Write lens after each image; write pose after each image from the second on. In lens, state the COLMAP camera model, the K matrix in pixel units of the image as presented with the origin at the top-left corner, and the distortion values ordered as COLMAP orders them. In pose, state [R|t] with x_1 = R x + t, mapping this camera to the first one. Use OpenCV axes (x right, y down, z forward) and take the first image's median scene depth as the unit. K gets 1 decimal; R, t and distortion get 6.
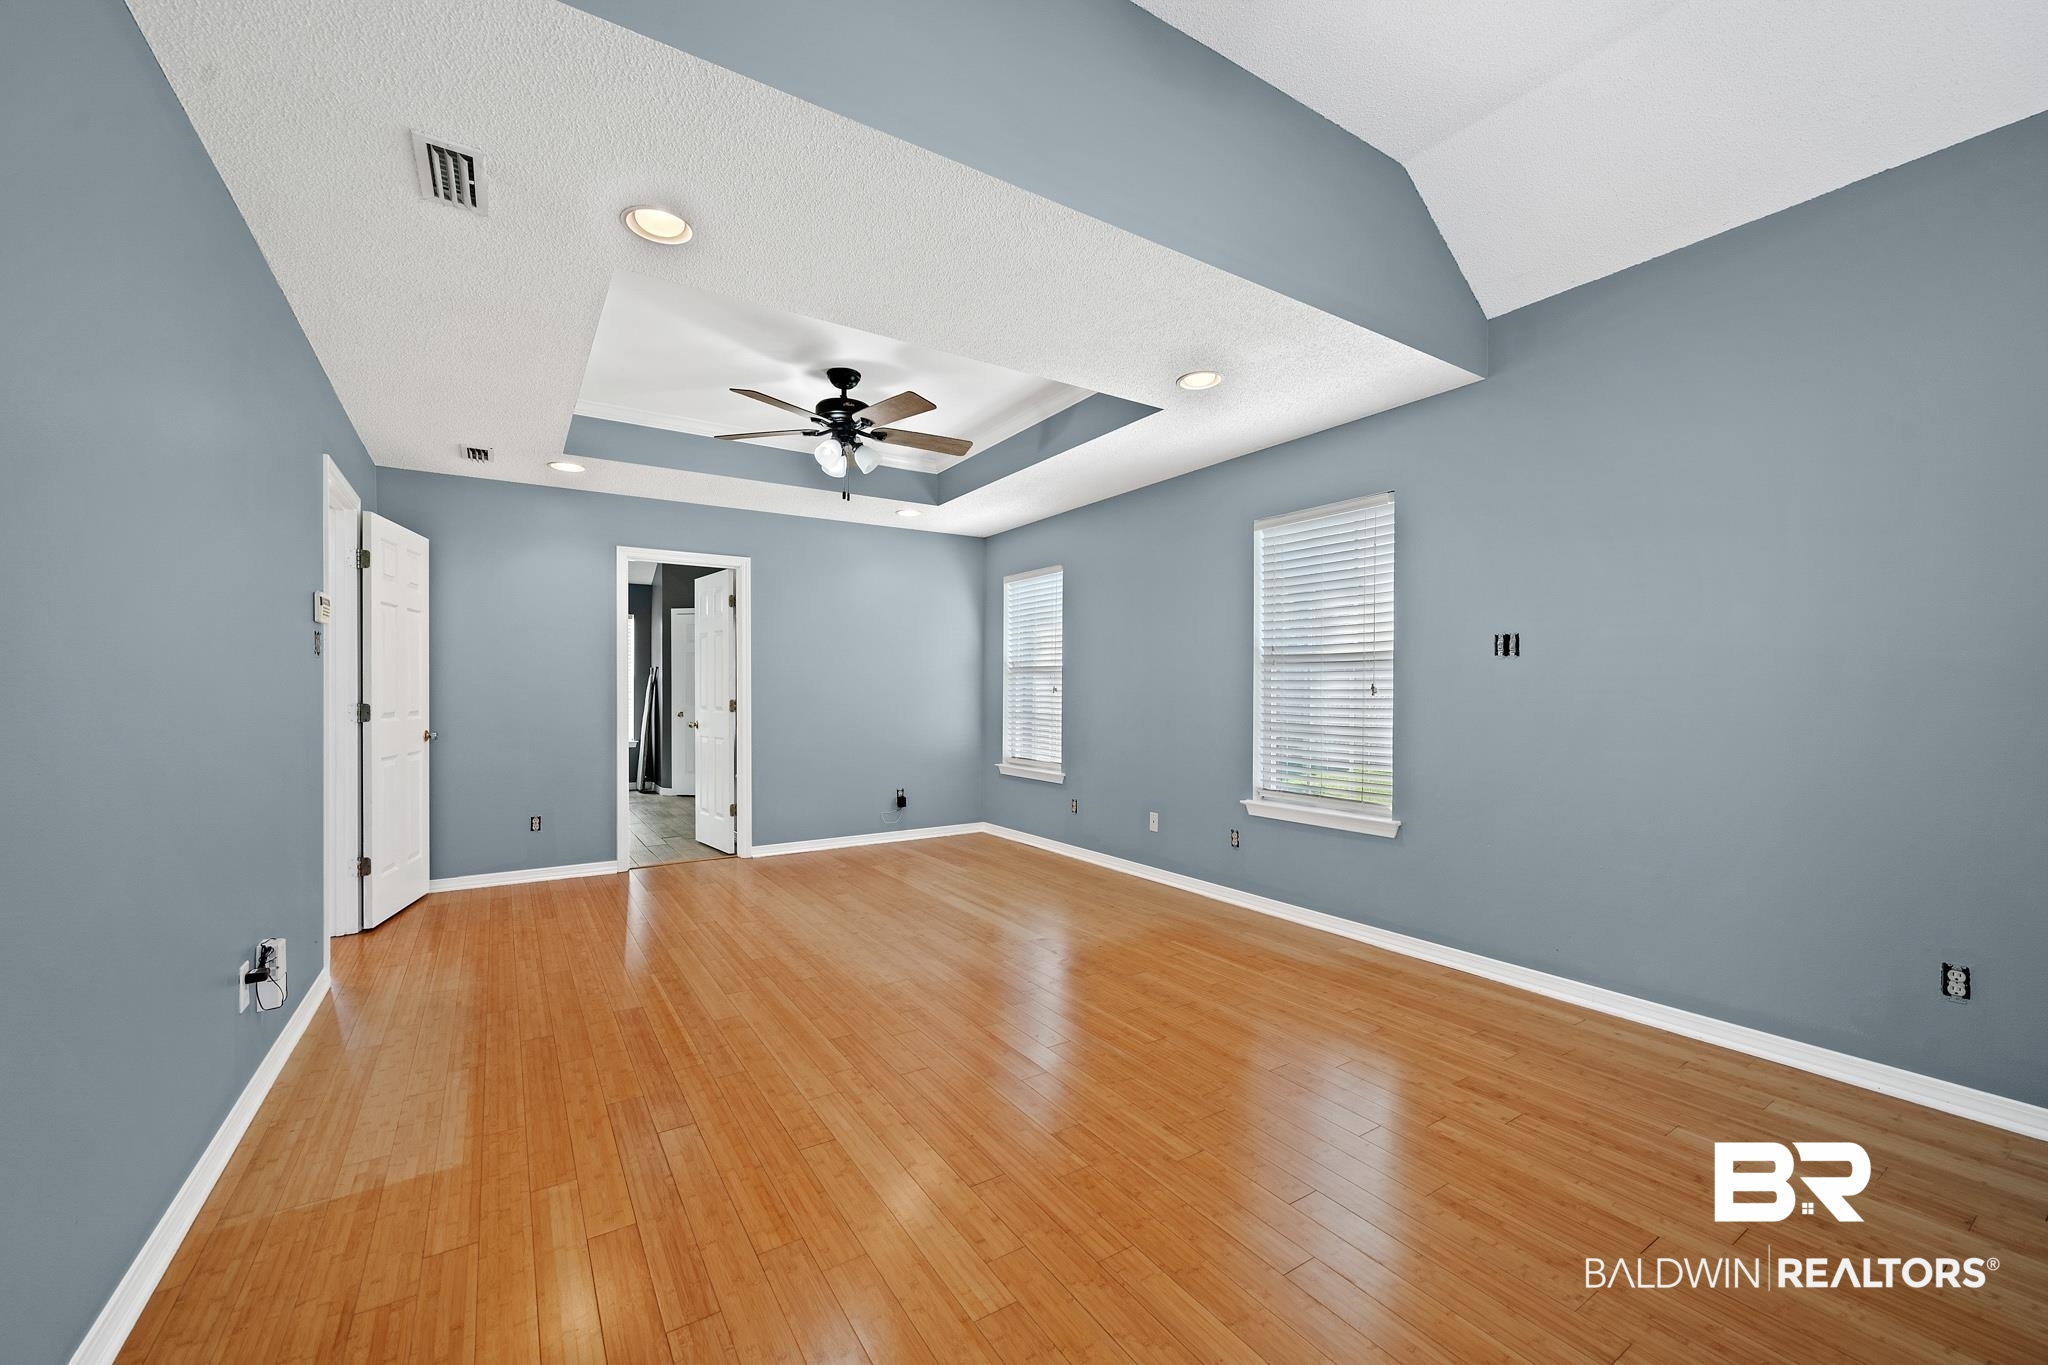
lens RADIAL K [[804.9, 0, 1023.3], [0, 804.9, 700.7], [0, 0, 1]] dist [0.000058, -0.000198]
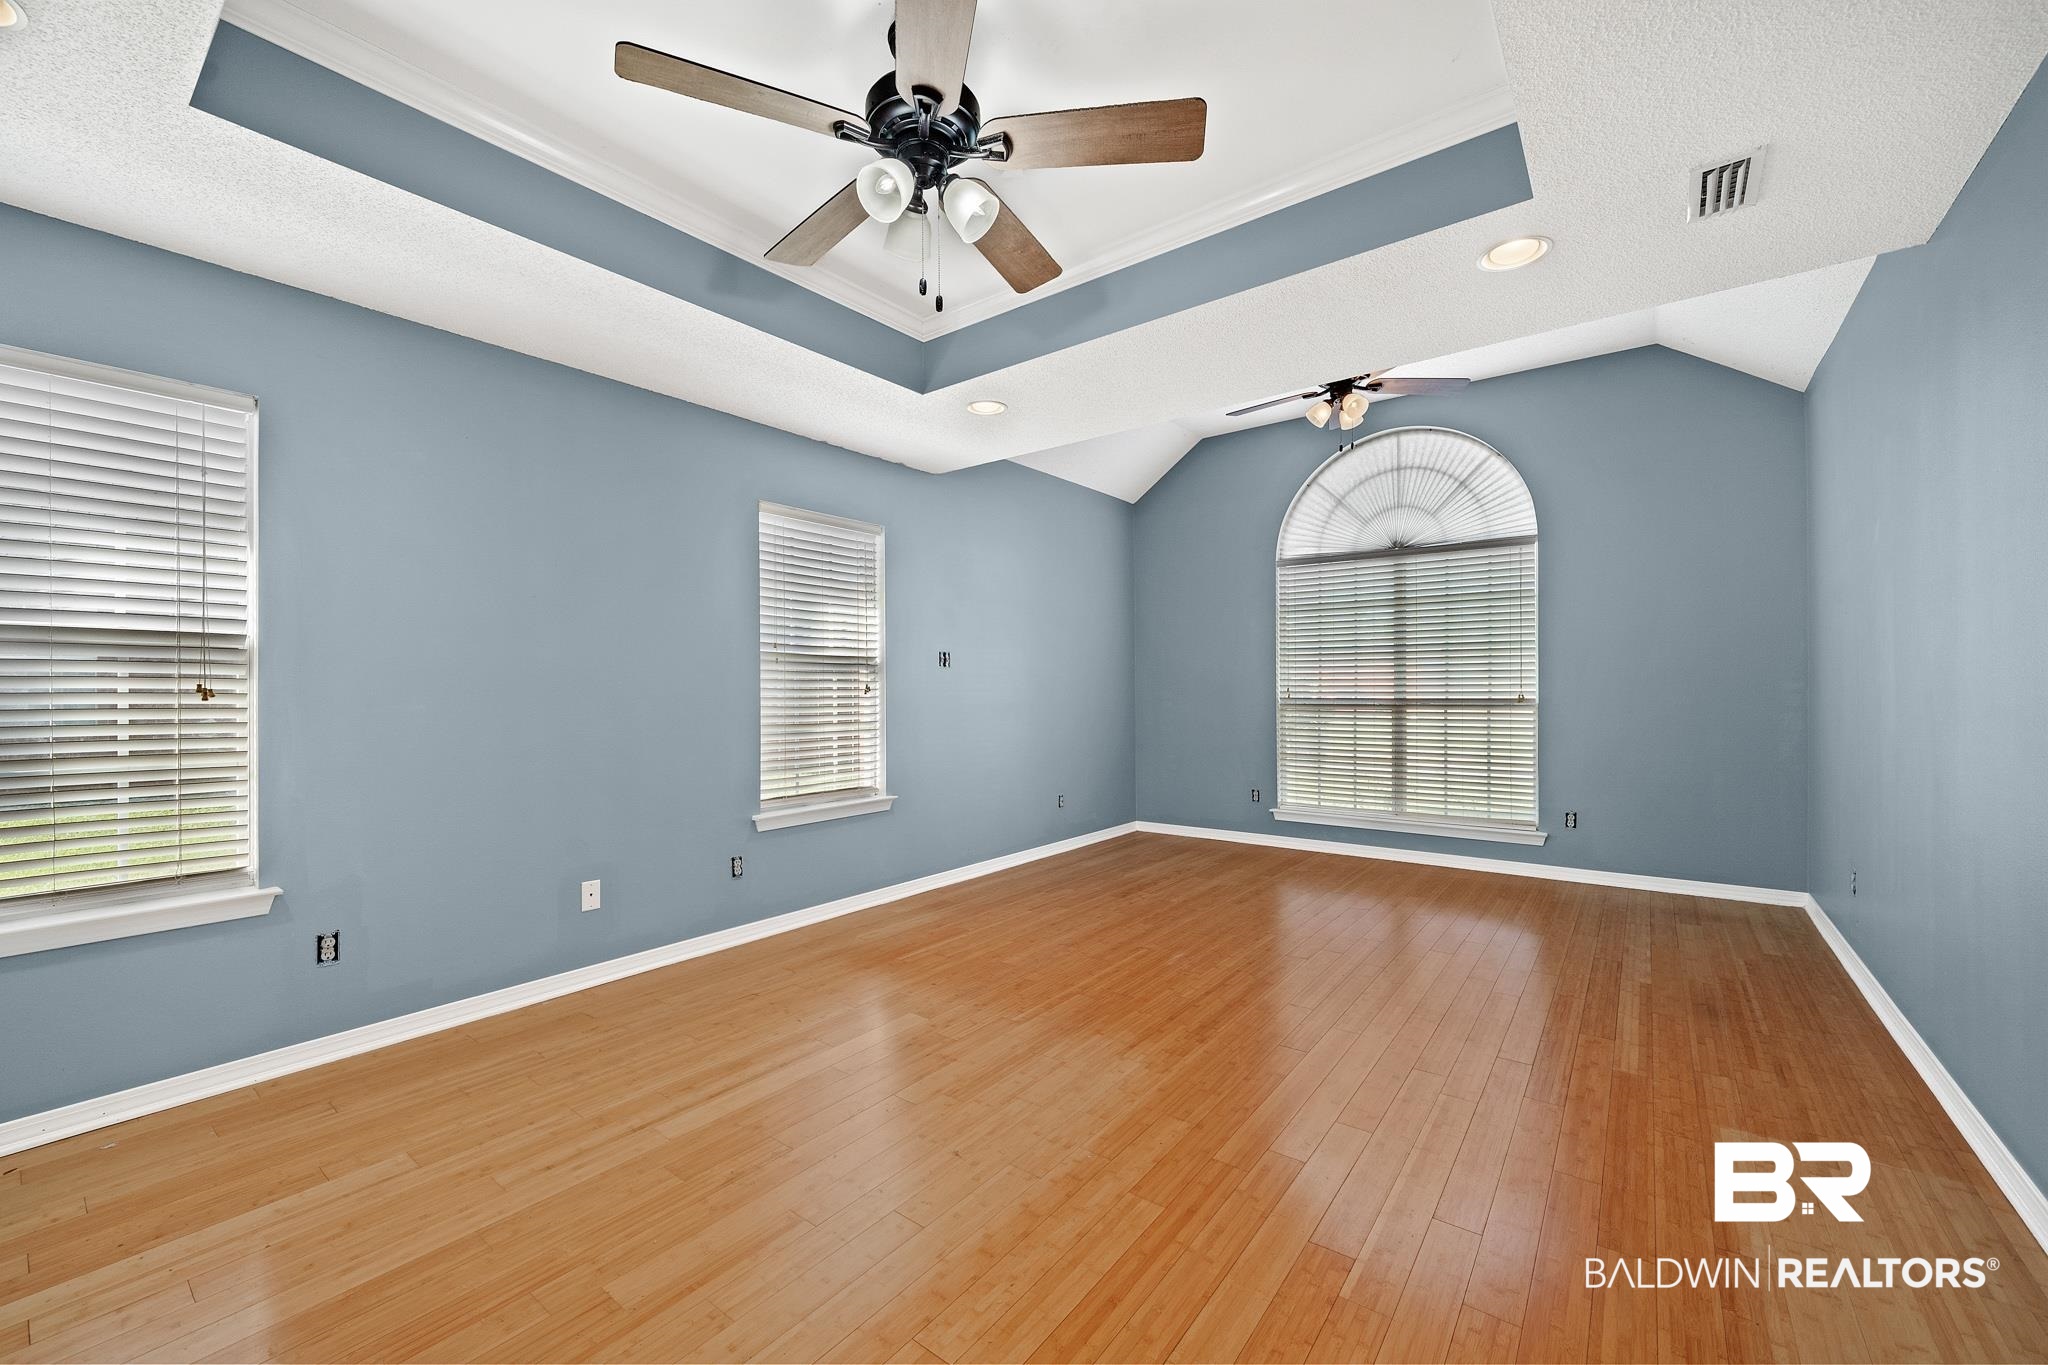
lens RADIAL K [[812.7, 0, 1024.0], [0, 812.7, 682.5], [0, 0, 1]] dist [0.003837, -0.000420]
pose [[-0.335738, 0.014383, 0.941845, -0.745487], [0.018049, 0.999798, -0.008834, -0.007830], [-0.941782, 0.014033, -0.335930, 1.171908]]
